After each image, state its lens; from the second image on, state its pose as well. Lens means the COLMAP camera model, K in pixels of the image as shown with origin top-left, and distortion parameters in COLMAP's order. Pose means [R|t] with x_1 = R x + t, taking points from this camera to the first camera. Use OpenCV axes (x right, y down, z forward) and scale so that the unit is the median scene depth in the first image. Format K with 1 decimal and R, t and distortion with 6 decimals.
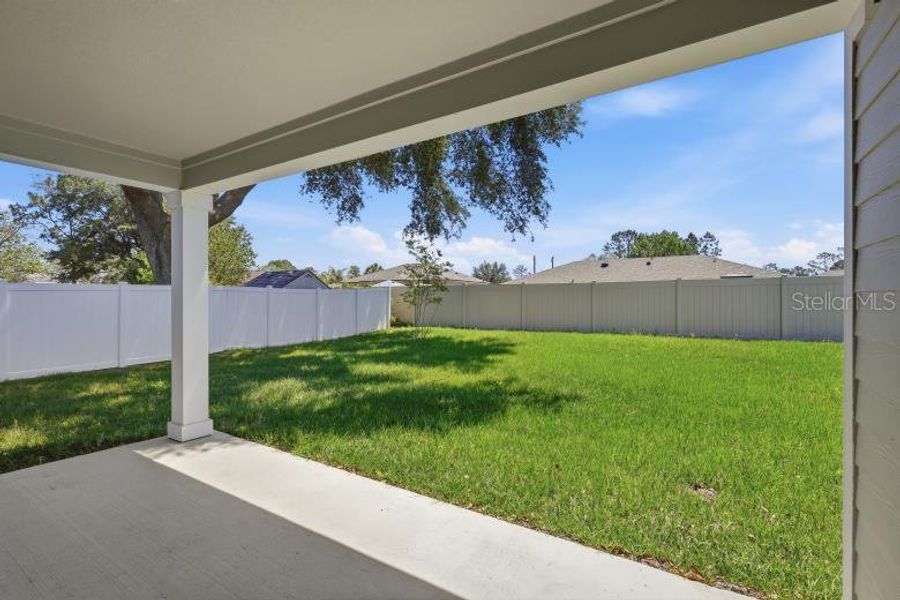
lens RADIAL K [[416.4, 0, 445.0], [0, 416.4, 303.8], [0, 0, 1]] dist [-0.003937, -0.000354]
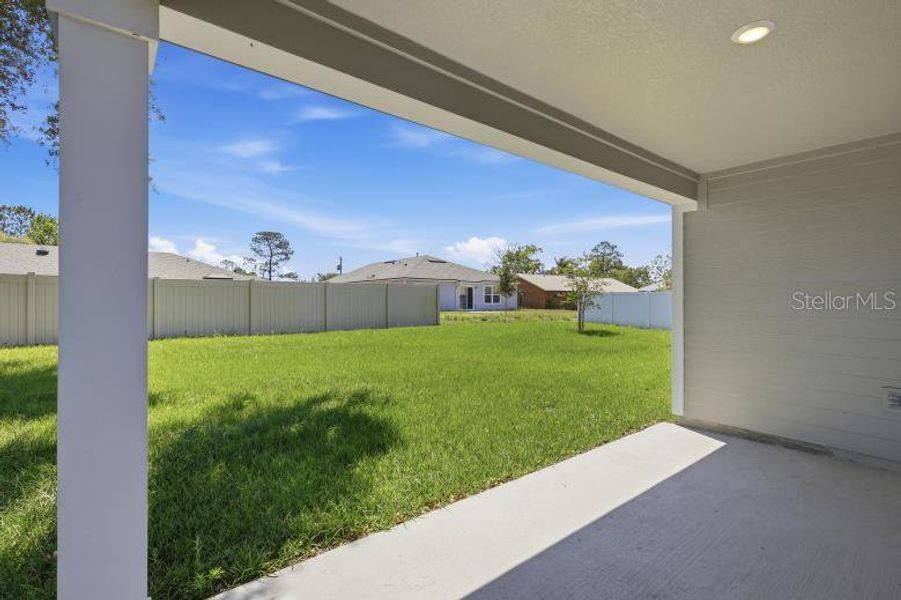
lens RADIAL K [[413.6, 0, 449.4], [0, 413.6, 305.9], [0, 0, 1]] dist [-0.008318, 0.000026]
pose [[0.308746, -0.001313, 0.951144, -0.225665], [-0.003701, 0.999990, 0.002582, 0.001112], [-0.951137, -0.004317, 0.308738, 0.165363]]
